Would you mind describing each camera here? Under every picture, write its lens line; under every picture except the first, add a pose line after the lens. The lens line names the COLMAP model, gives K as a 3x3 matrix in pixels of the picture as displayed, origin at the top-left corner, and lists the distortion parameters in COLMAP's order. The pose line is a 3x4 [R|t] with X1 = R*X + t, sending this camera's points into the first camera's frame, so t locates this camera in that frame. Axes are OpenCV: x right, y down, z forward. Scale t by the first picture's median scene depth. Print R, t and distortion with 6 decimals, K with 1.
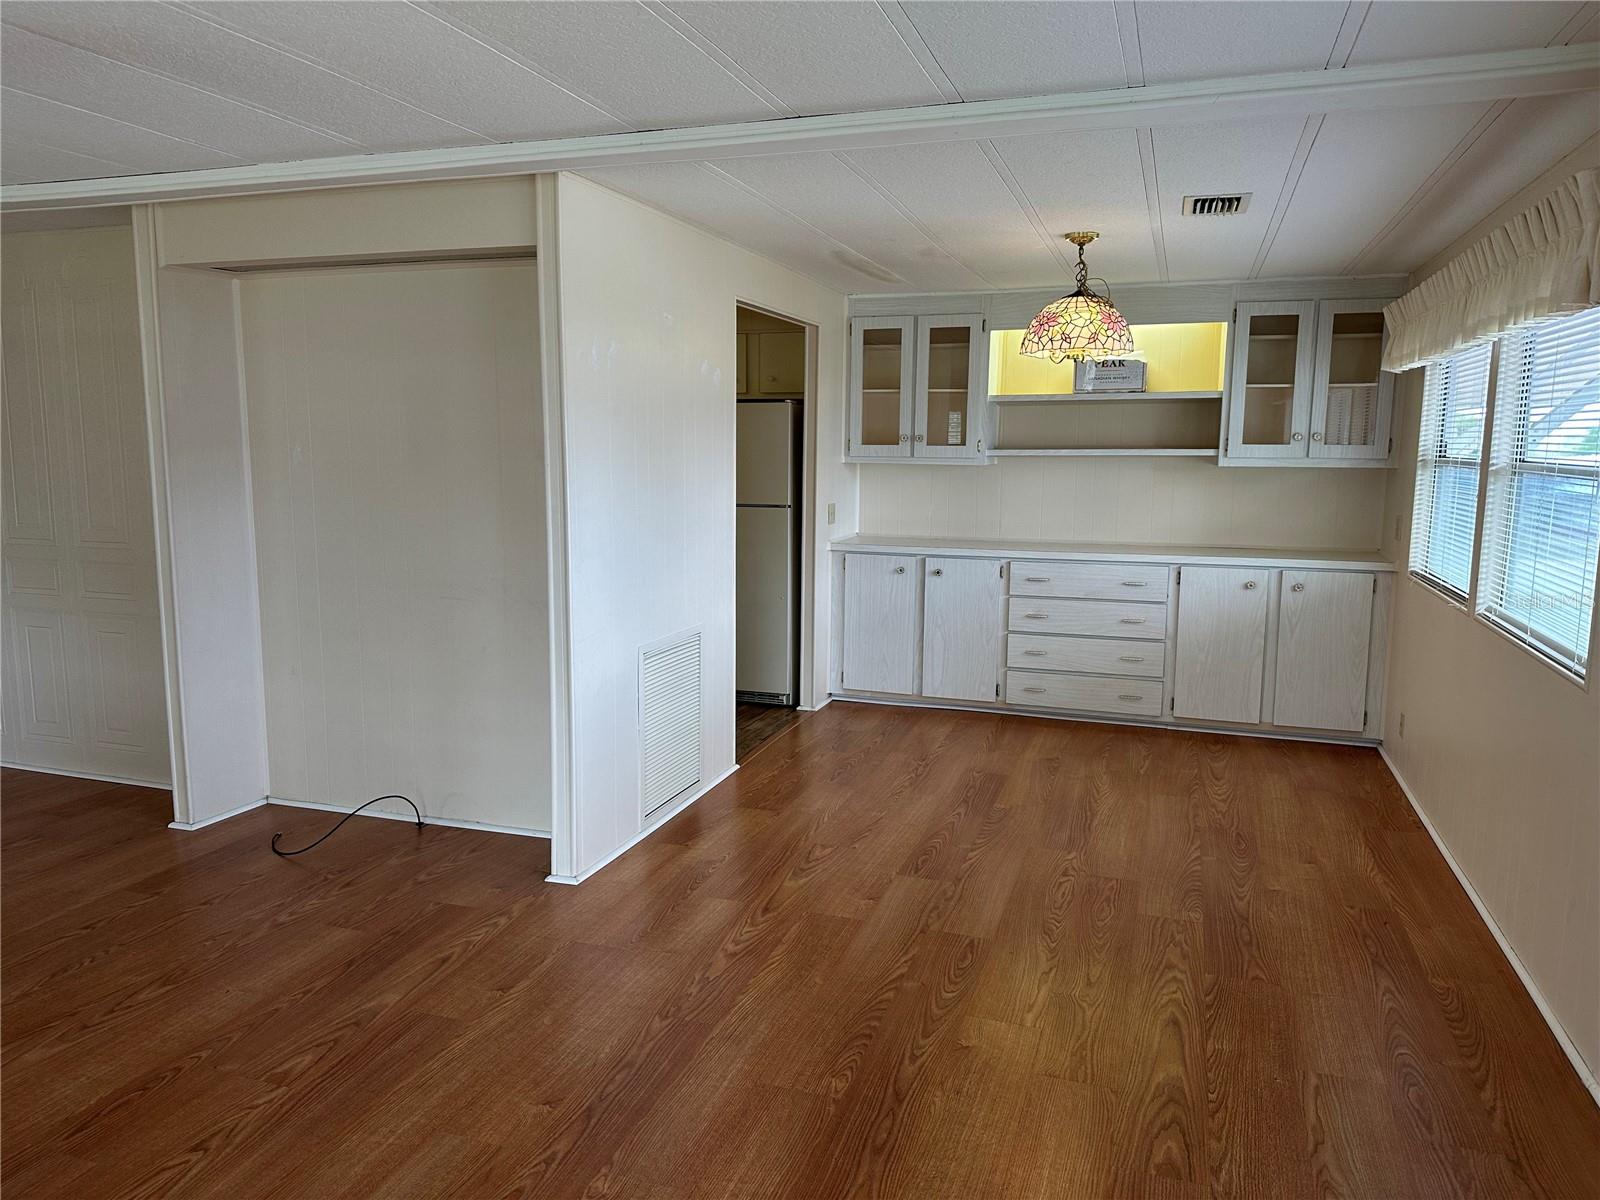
lens RADIAL K [[1115.9, 0, 807.9], [0, 1115.9, 595.6], [0, 0, 1]] dist [0.010703, -0.024896]
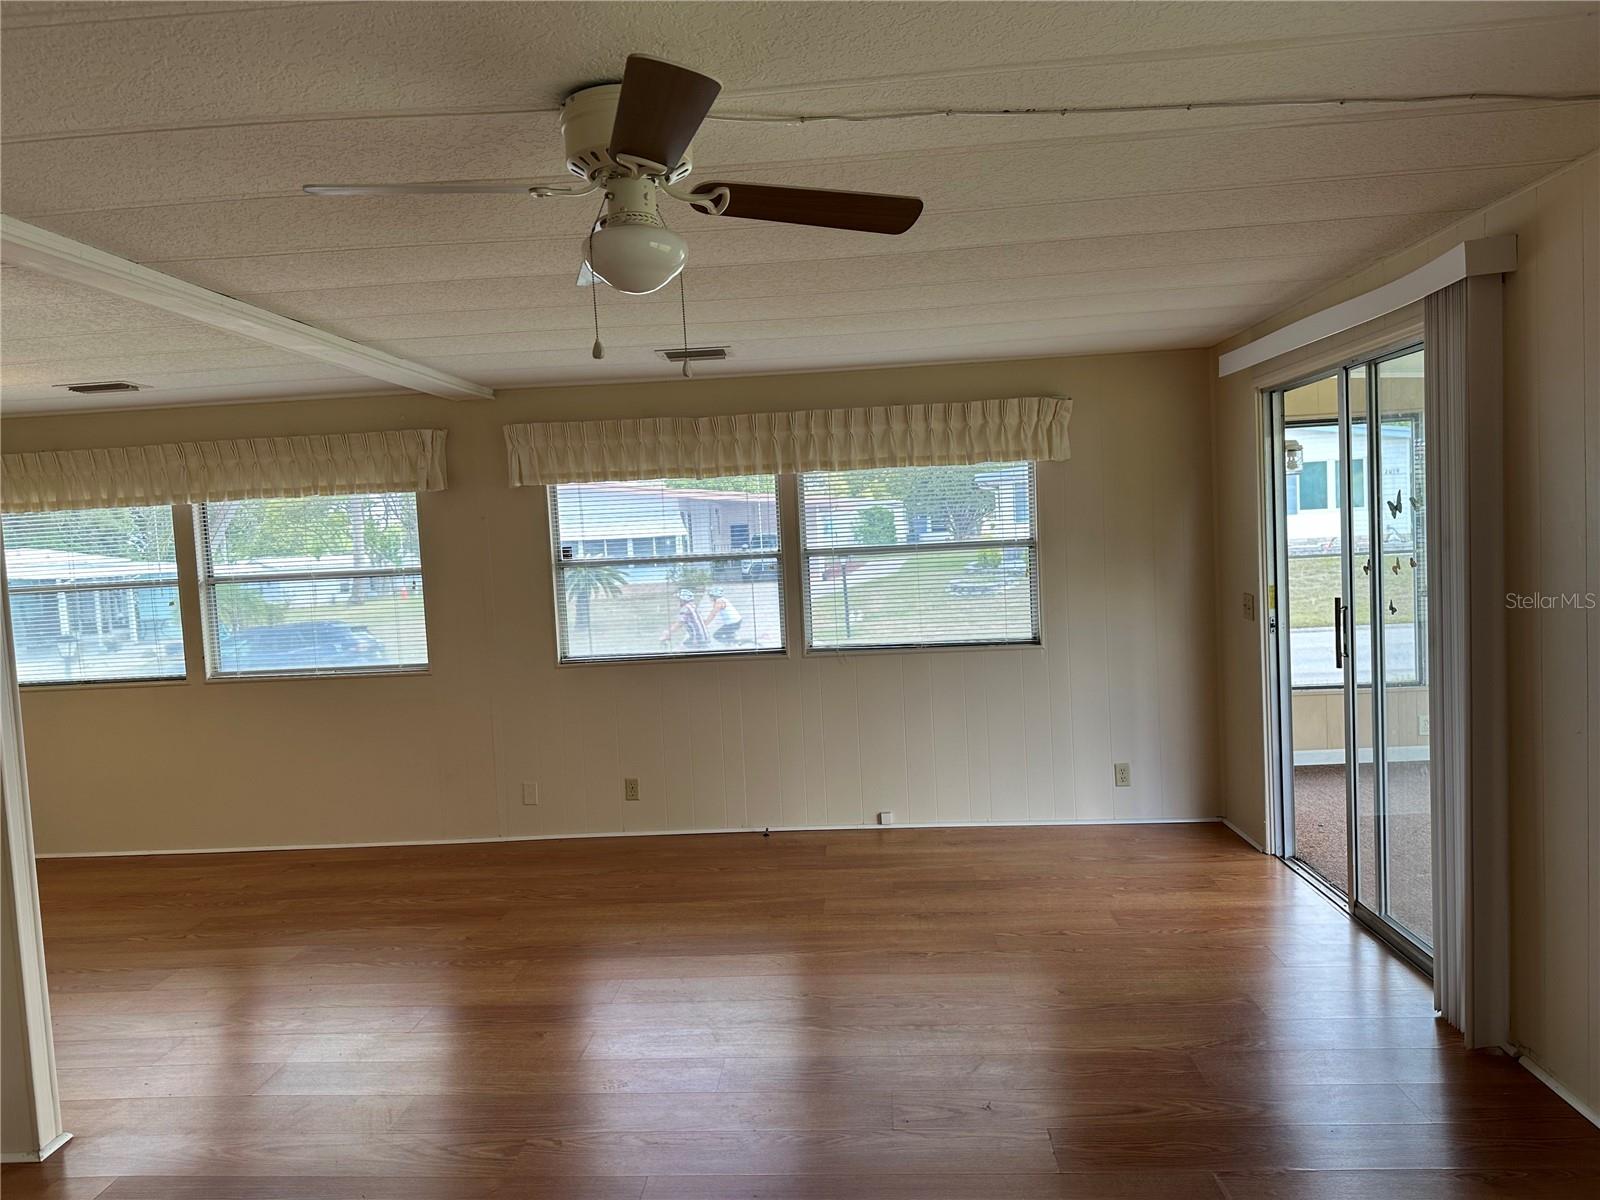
lens RADIAL K [[1115.9, 0, 800.5], [0, 1115.9, 599.3], [0, 0, 1]] dist [0.010703, -0.024896]
pose [[-0.266595, -0.053238, 0.962337, -0.279998], [0.180161, 0.978122, 0.104020, -0.027159], [-0.946821, 0.201107, -0.251171, 0.162200]]
